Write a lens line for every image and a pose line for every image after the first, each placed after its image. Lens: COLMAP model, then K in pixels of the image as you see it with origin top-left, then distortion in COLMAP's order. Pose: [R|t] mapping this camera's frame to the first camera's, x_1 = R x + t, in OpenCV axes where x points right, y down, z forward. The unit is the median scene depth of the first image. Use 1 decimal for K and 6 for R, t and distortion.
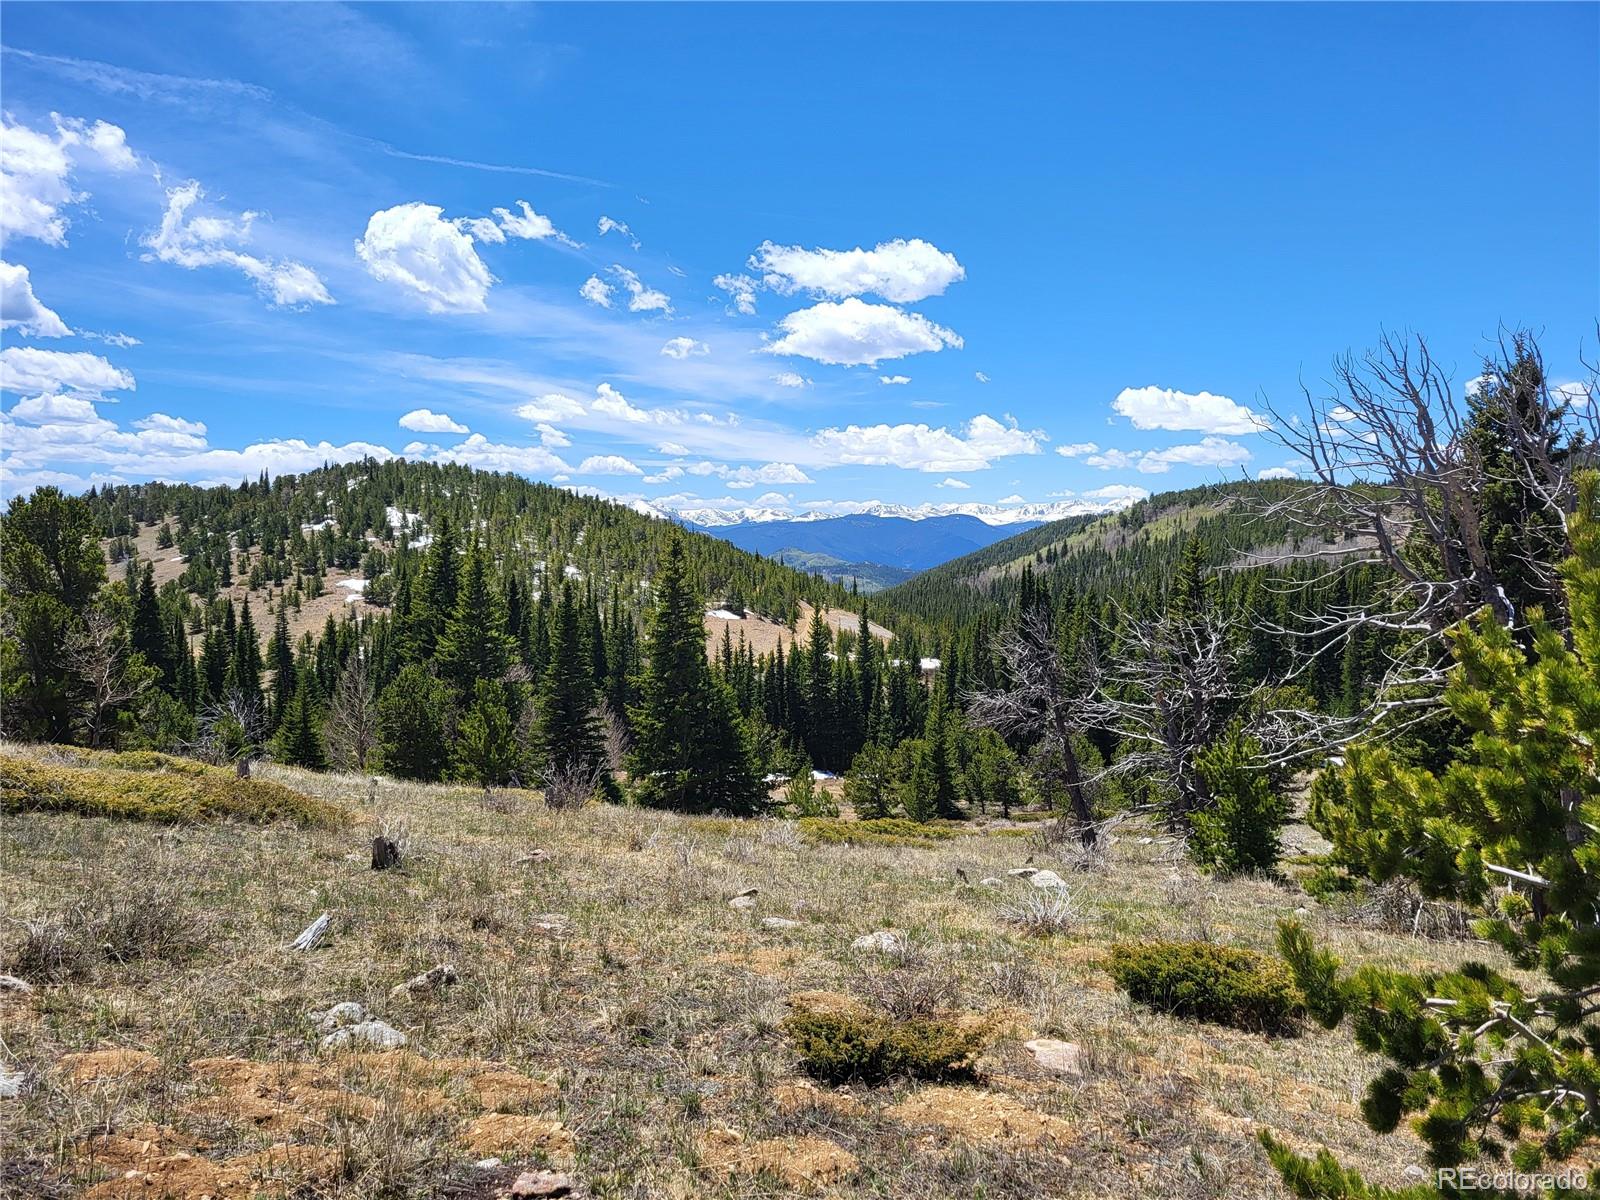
lens RADIAL K [[1209.7, 0, 801.8], [0, 1209.7, 591.3], [0, 0, 1]] dist [0.041363, 0.001023]
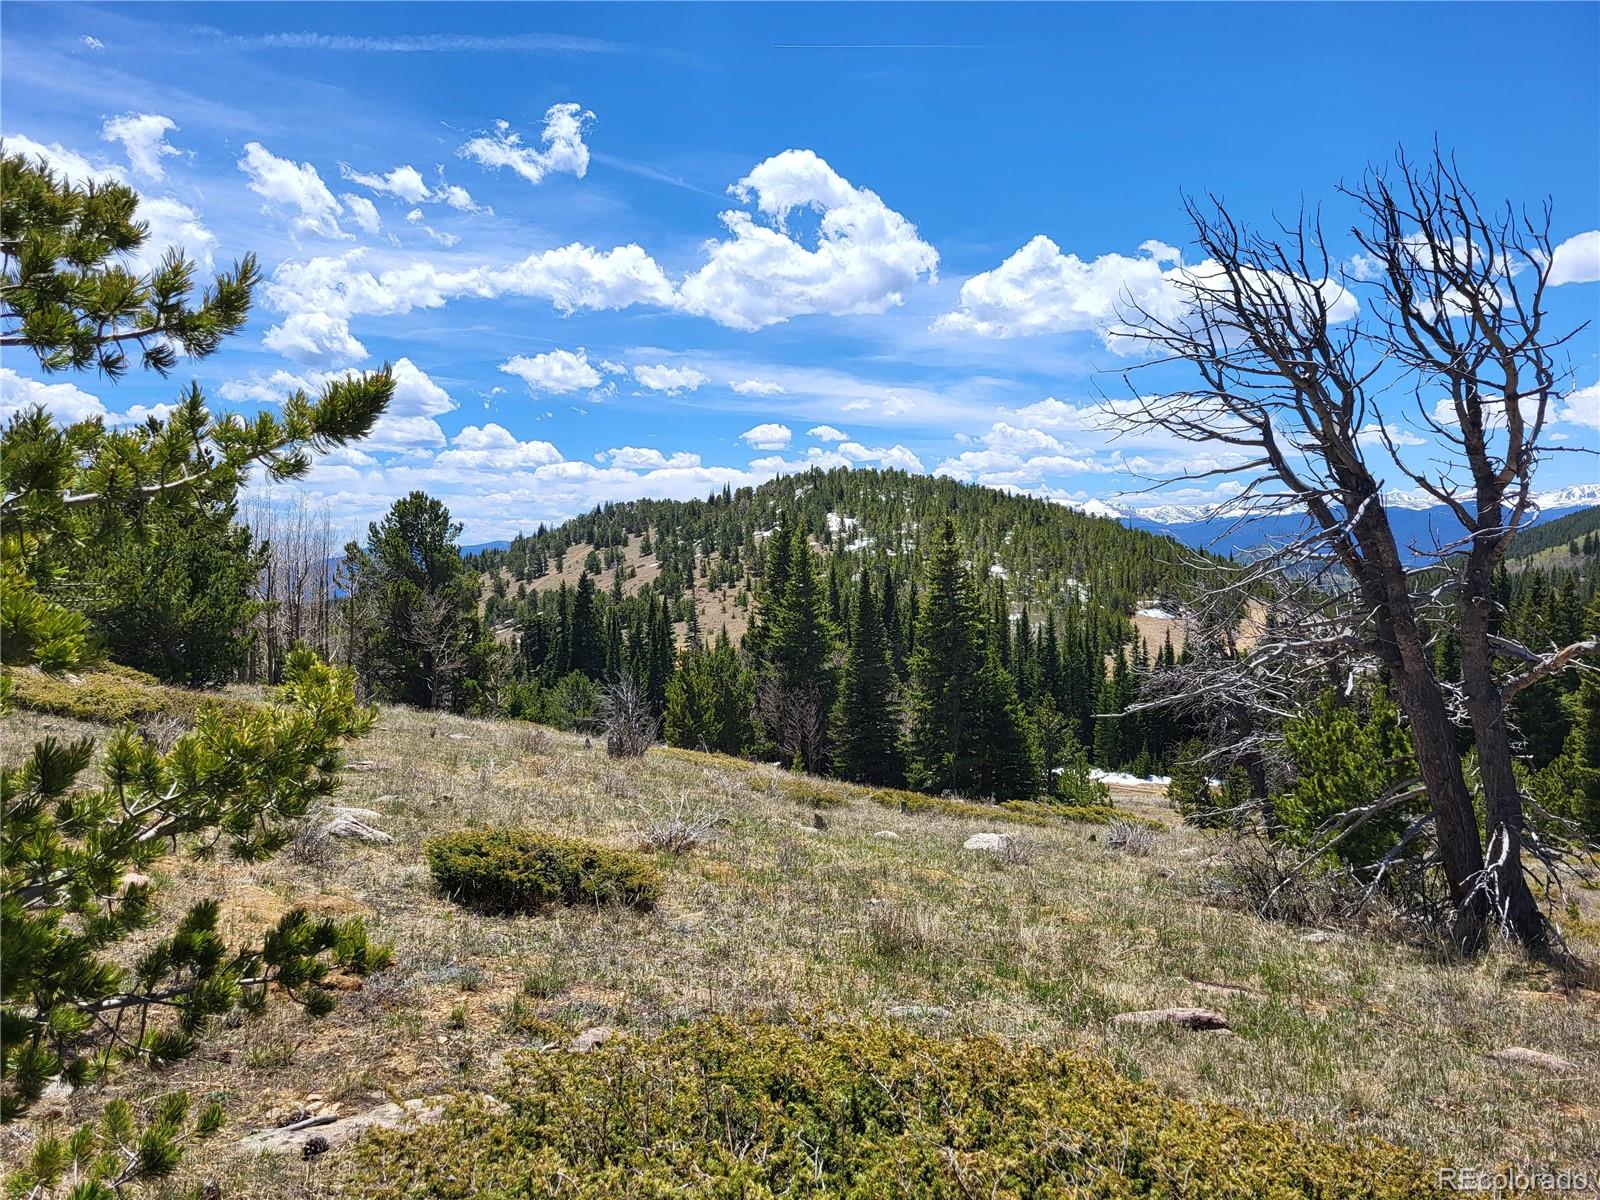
lens RADIAL K [[1209.7, 0, 780.3], [0, 1209.7, 600.8], [0, 0, 1]] dist [0.041363, 0.001023]
pose [[0.925905, -0.004914, -0.377725, 0.020129], [0.007215, 0.999963, 0.004678, 0.002319], [0.377688, -0.007057, 0.925906, 0.004018]]
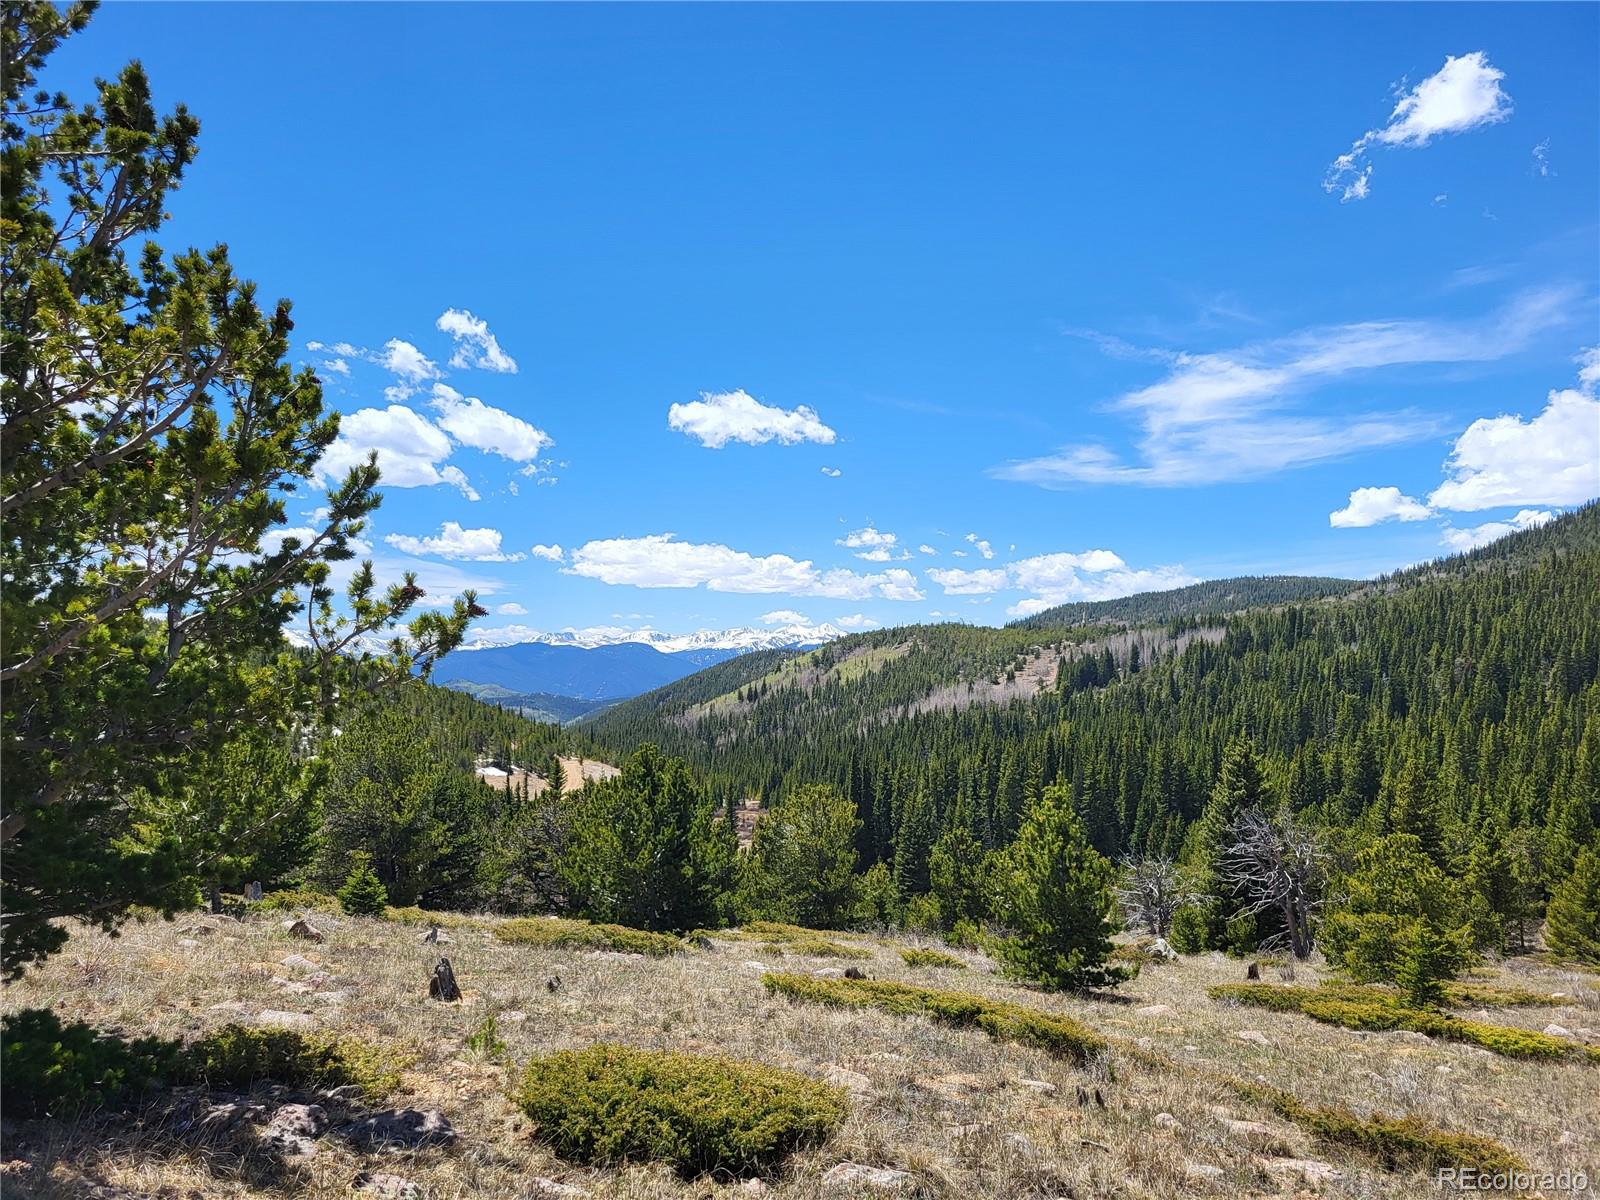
lens RADIAL K [[1209.7, 0, 816.2], [0, 1209.7, 595.6], [0, 0, 1]] dist [0.041363, 0.001023]
pose [[0.961052, 0.008824, 0.276228, -0.078311], [0.019279, 0.994915, -0.098860, -0.020946], [-0.275696, 0.100336, 0.955994, -0.095509]]
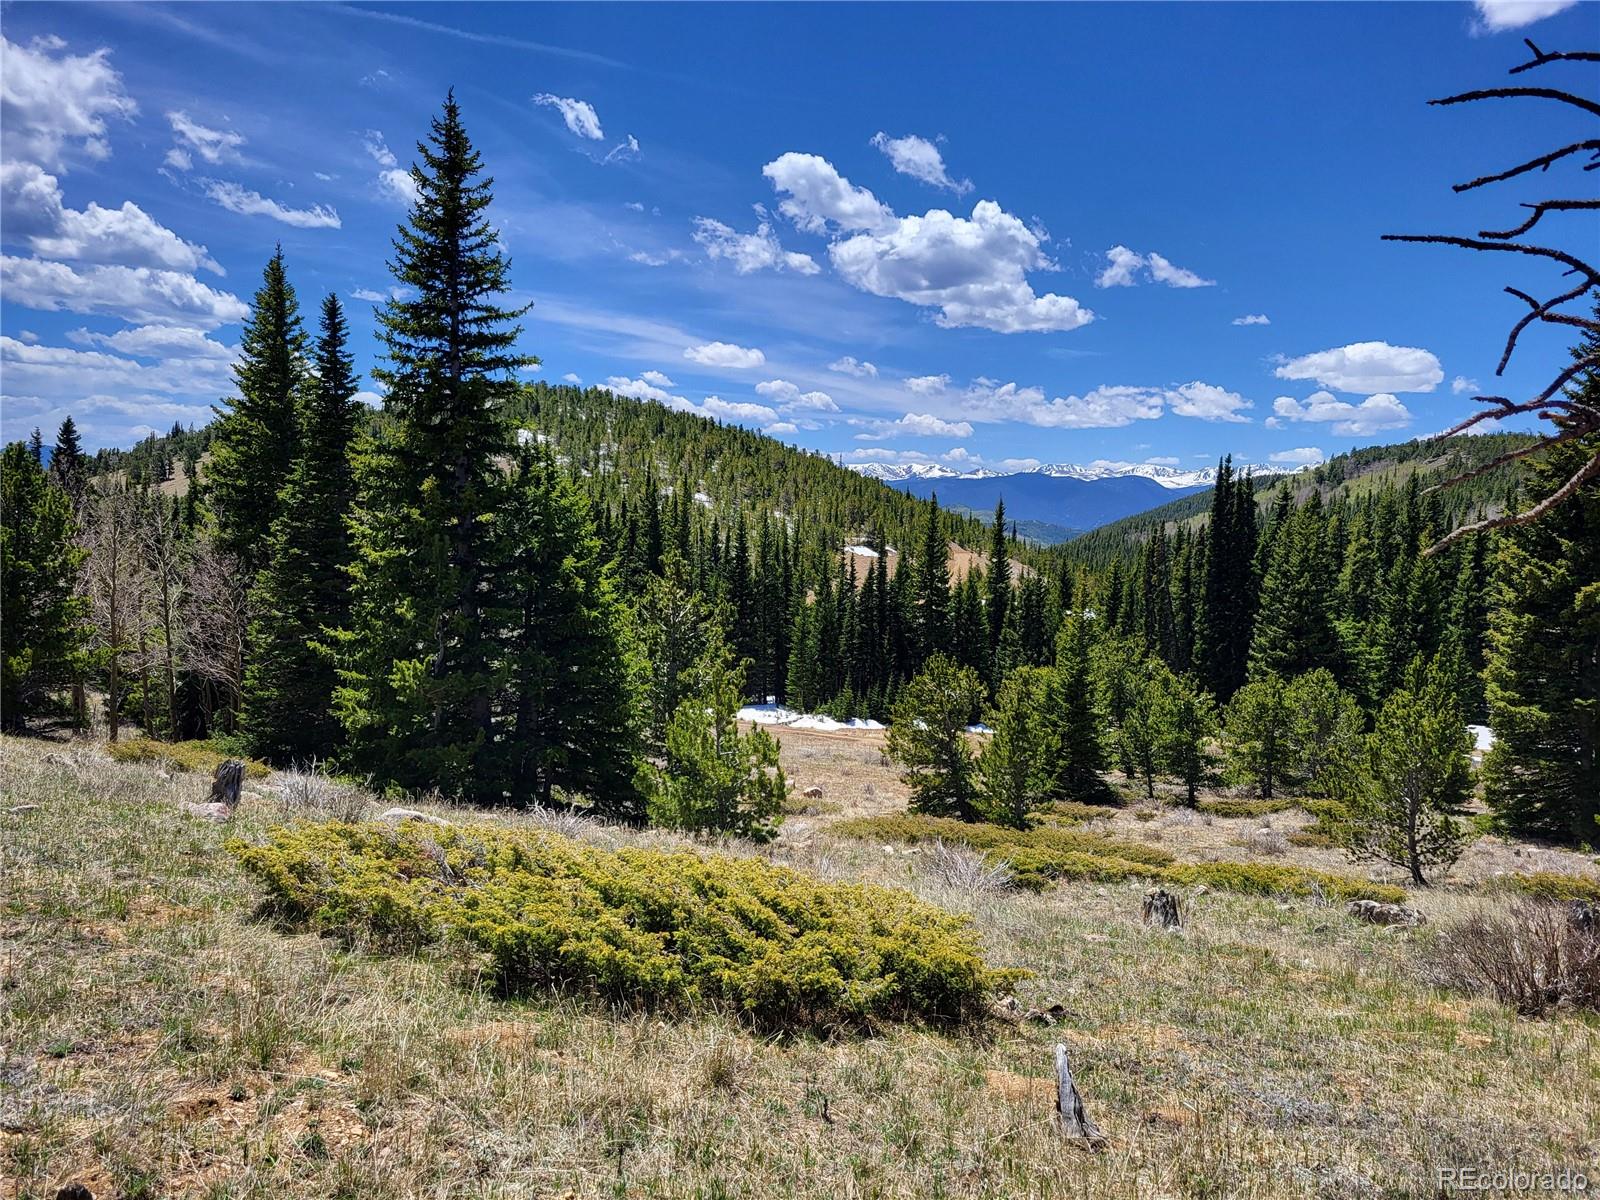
lens RADIAL K [[1209.7, 0, 805.6], [0, 1209.7, 597.1], [0, 0, 1]] dist [0.041363, 0.001023]
pose [[0.990561, 0.041593, -0.130609, 0.011797], [-0.036125, 0.998380, 0.043960, 0.013865], [0.132226, -0.038827, 0.990459, 0.082187]]
